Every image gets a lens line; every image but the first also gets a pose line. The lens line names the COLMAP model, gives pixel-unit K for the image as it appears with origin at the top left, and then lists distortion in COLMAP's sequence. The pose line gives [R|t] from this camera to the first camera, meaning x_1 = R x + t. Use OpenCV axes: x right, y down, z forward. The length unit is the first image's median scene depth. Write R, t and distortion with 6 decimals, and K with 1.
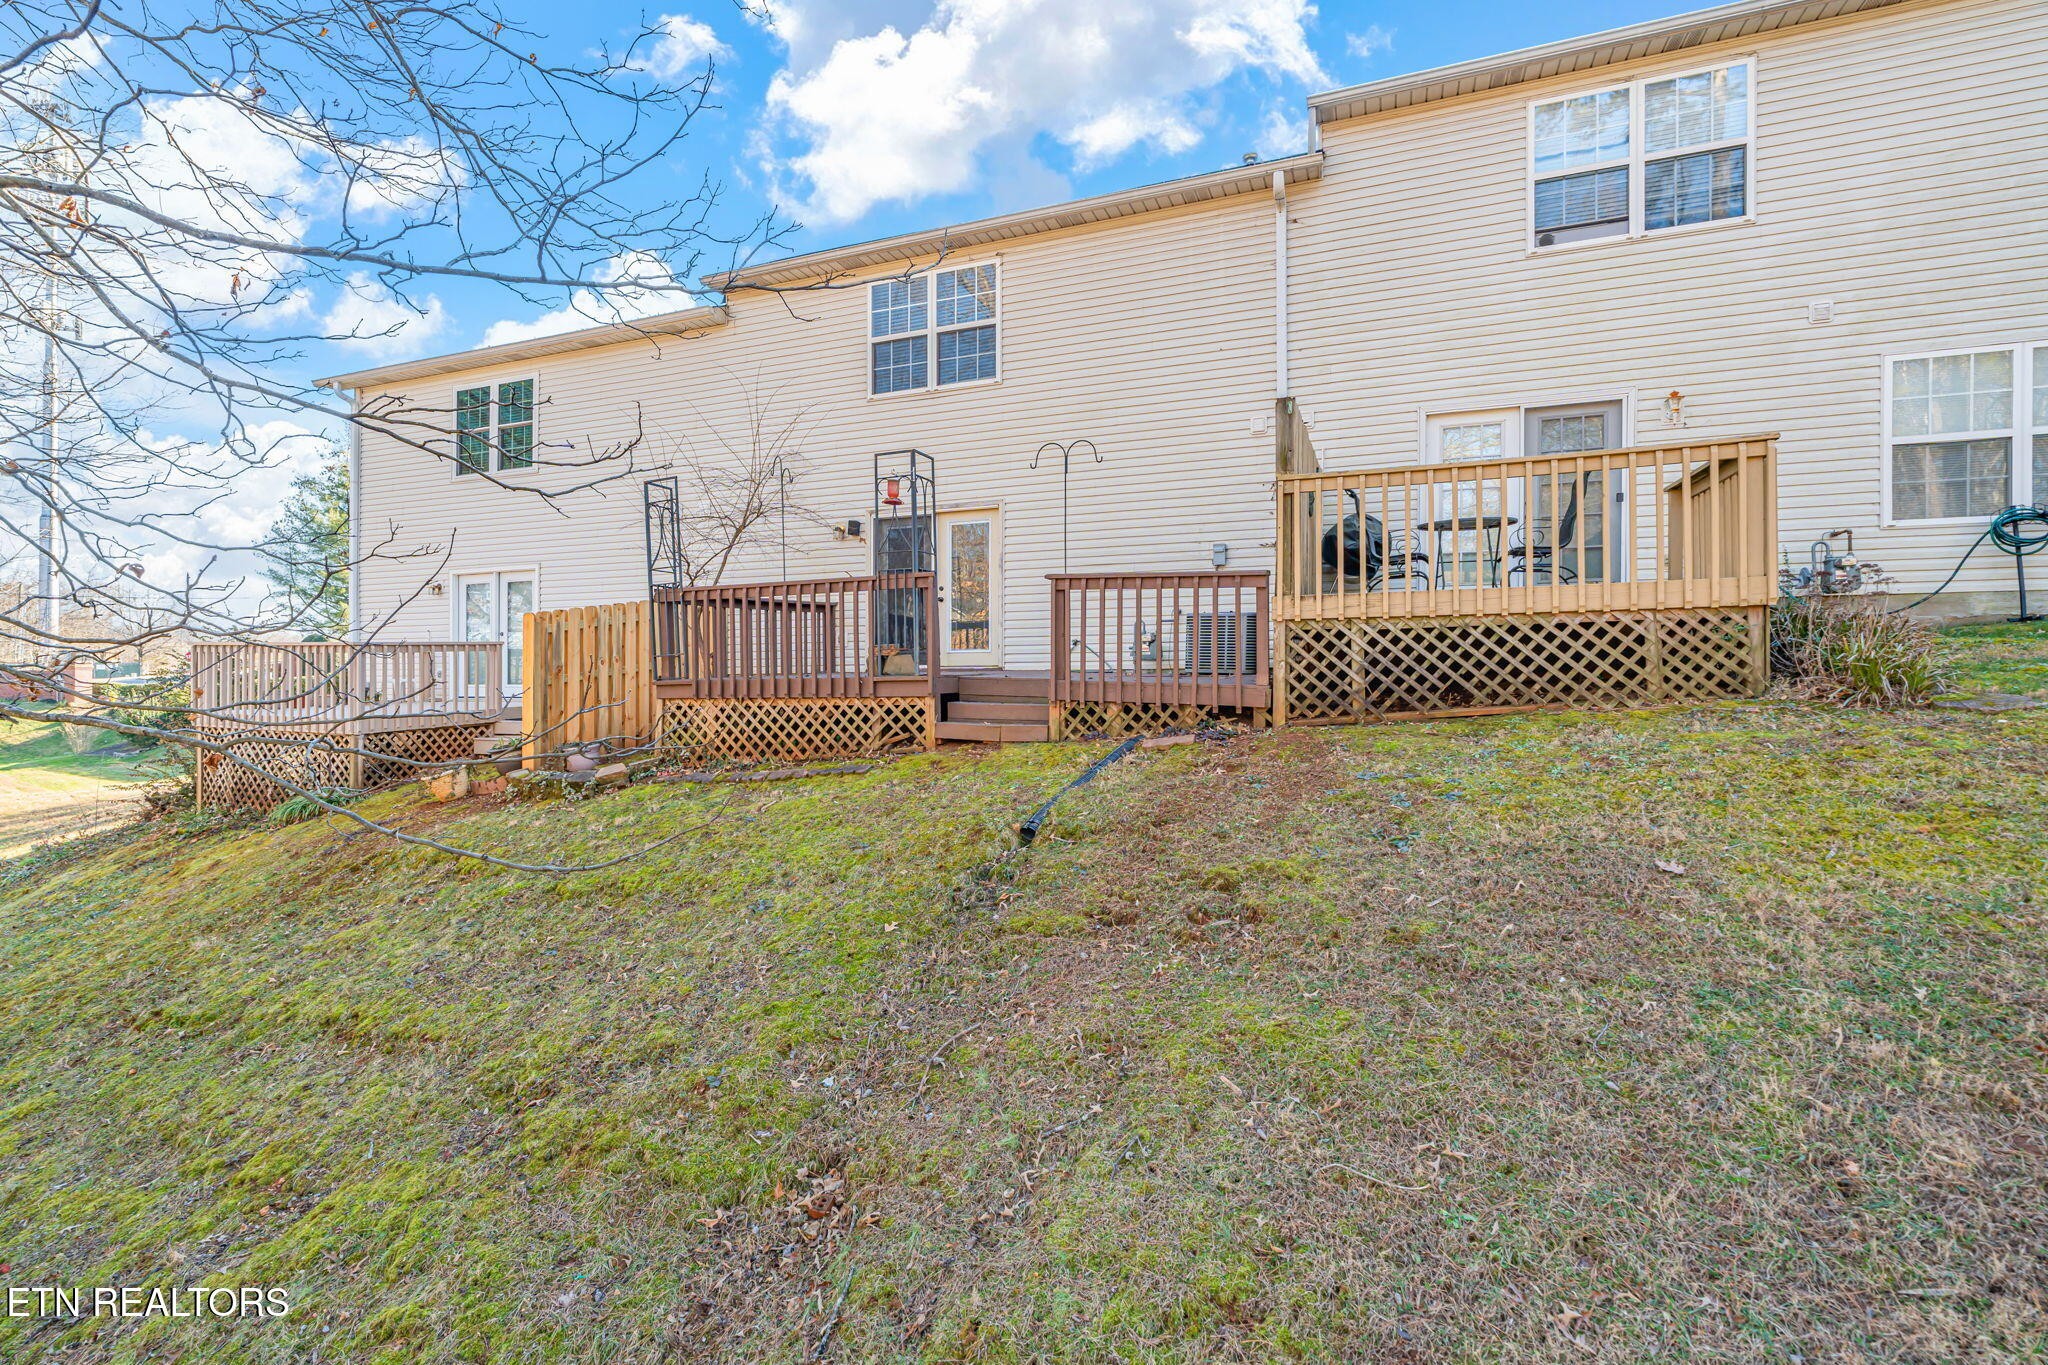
lens RADIAL K [[955.2, 0, 1023.3], [0, 955.2, 666.1], [0, 0, 1]] dist [-0.001332, -0.000271]
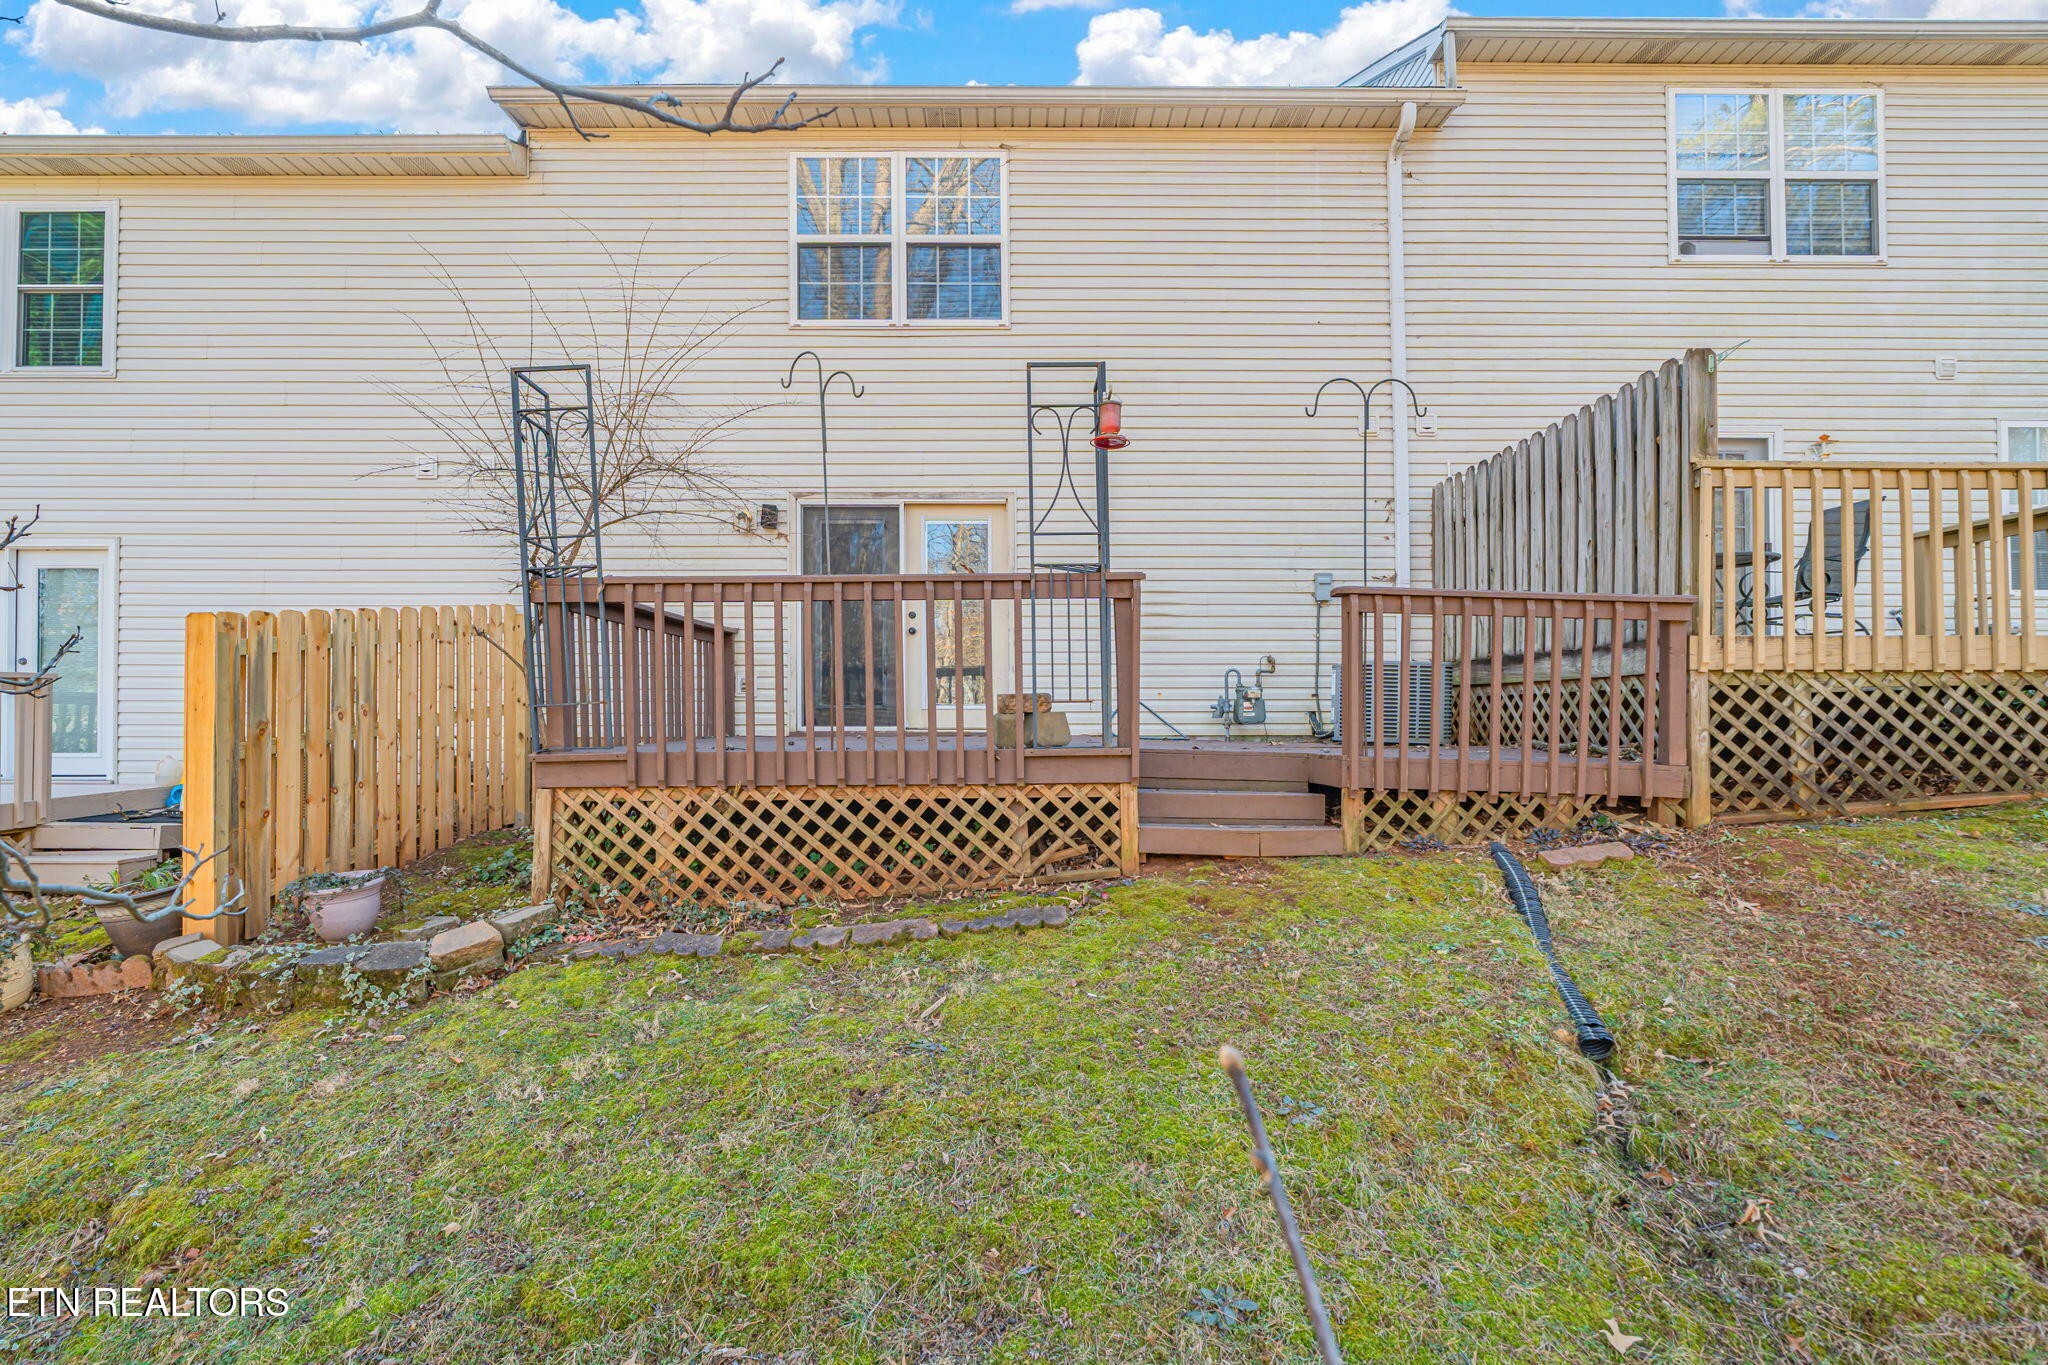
lens RADIAL K [[948.3, 0, 1023.6], [0, 948.3, 723.8], [0, 0, 1]] dist [-0.002382, -0.000305]
pose [[0.925736, 0.011318, 0.378000, -0.368759], [-0.010417, 0.999936, -0.004429, -0.001193], [-0.378026, 0.000162, 0.925795, 0.466854]]
